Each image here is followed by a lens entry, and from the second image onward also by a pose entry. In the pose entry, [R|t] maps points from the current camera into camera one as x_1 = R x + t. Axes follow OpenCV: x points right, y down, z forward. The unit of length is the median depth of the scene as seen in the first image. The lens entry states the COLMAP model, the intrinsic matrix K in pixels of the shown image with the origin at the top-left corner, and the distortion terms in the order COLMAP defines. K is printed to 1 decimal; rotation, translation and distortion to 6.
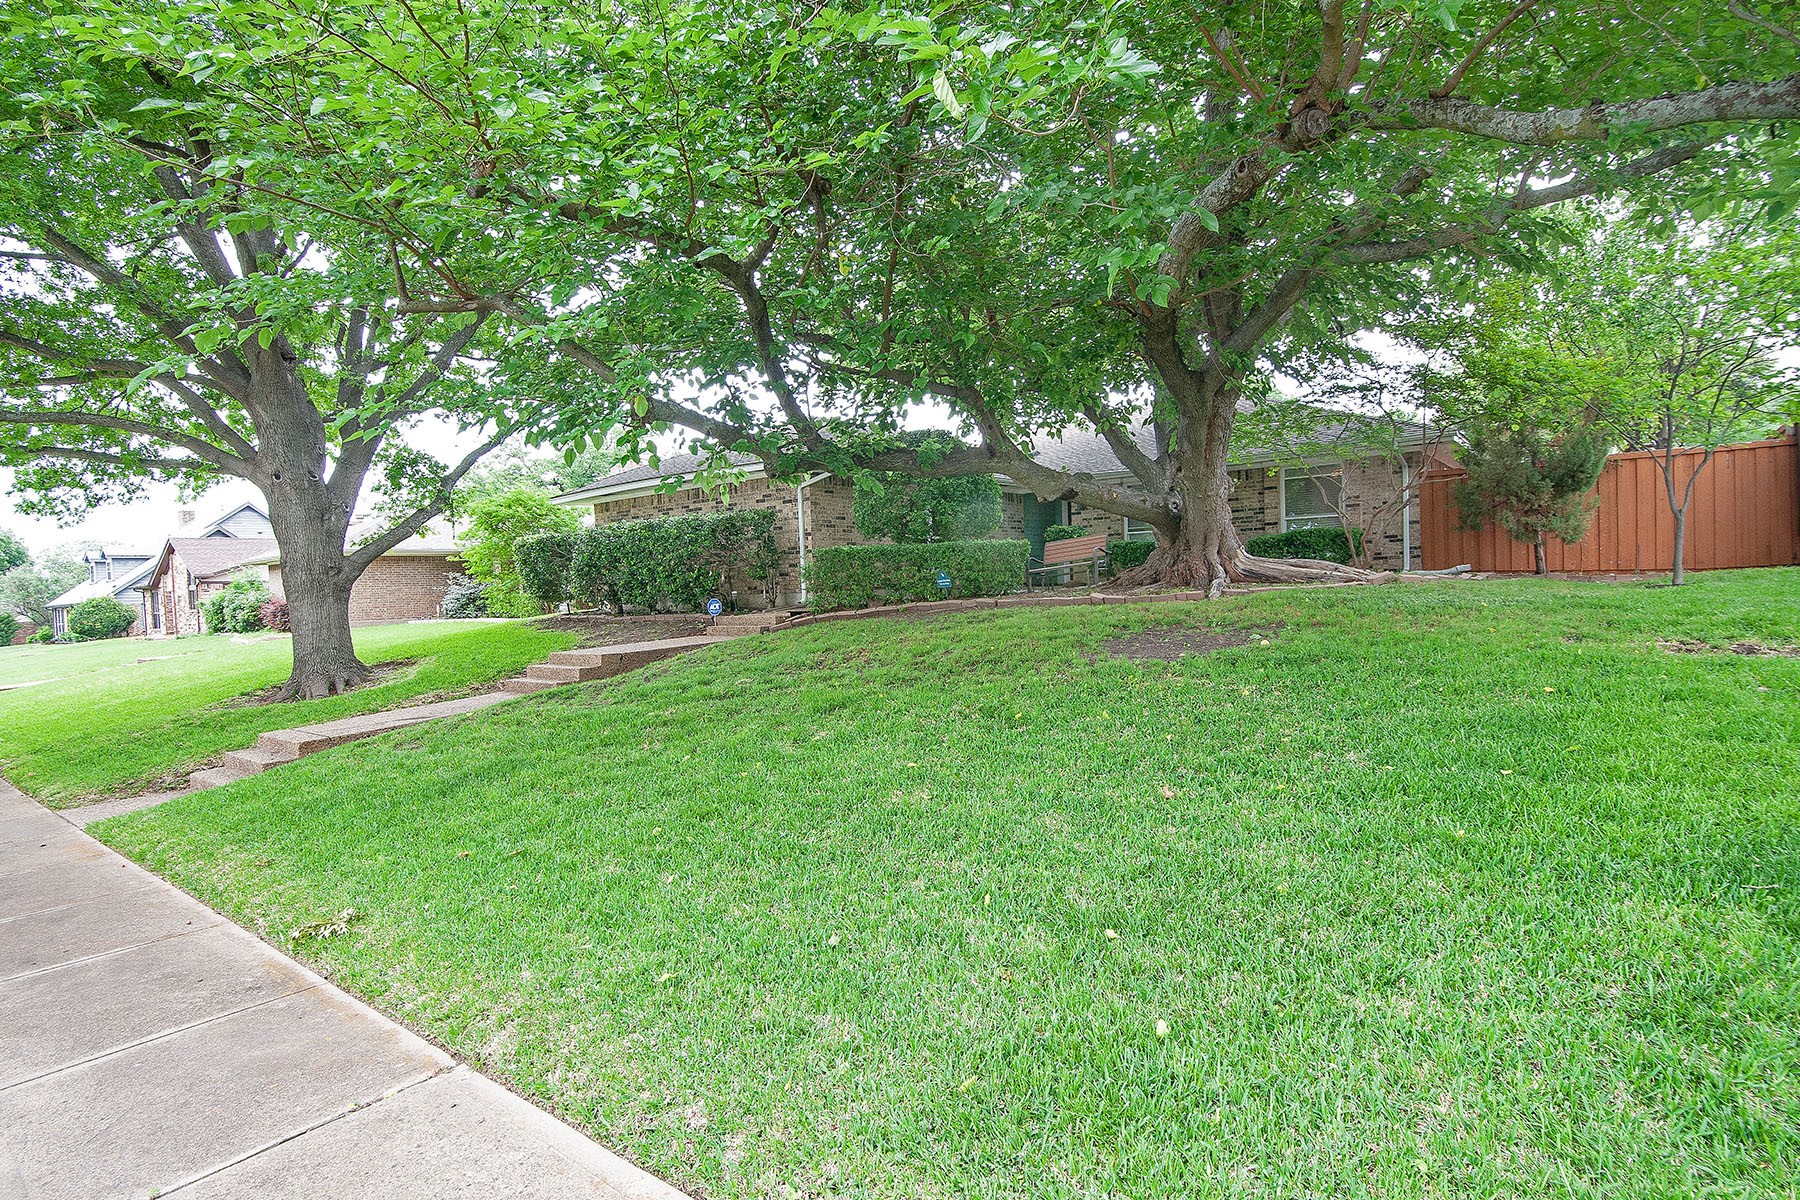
lens RADIAL K [[870.6, 0, 901.2], [0, 870.6, 607.9], [0, 0, 1]] dist [-0.024572, 0.000502]
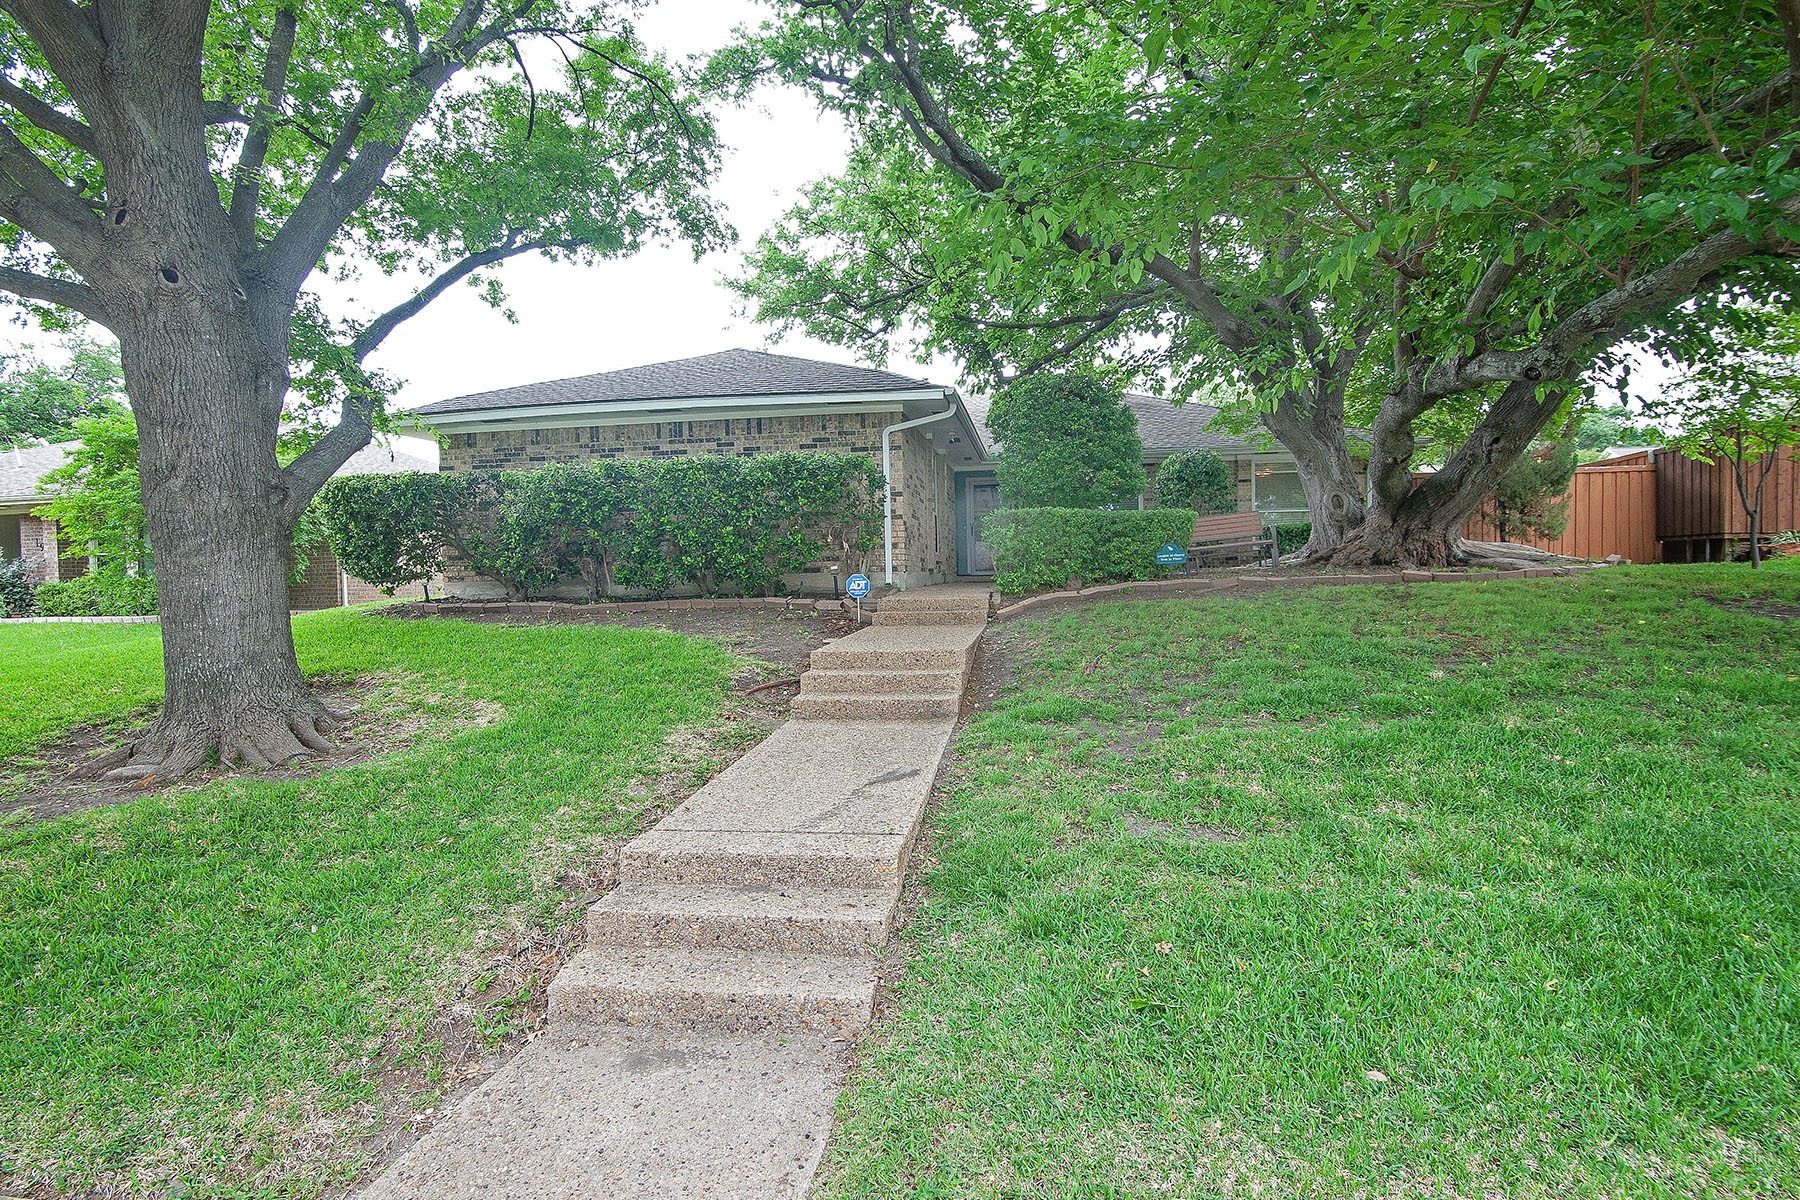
lens RADIAL K [[870.6, 0, 901.2], [0, 870.6, 607.9], [0, 0, 1]] dist [-0.024572, 0.000502]
pose [[0.874576, 0.001318, 0.484887, -0.591844], [0.001155, 0.999988, -0.004801, 0.023349], [-0.484887, 0.004759, 0.874564, 0.413348]]
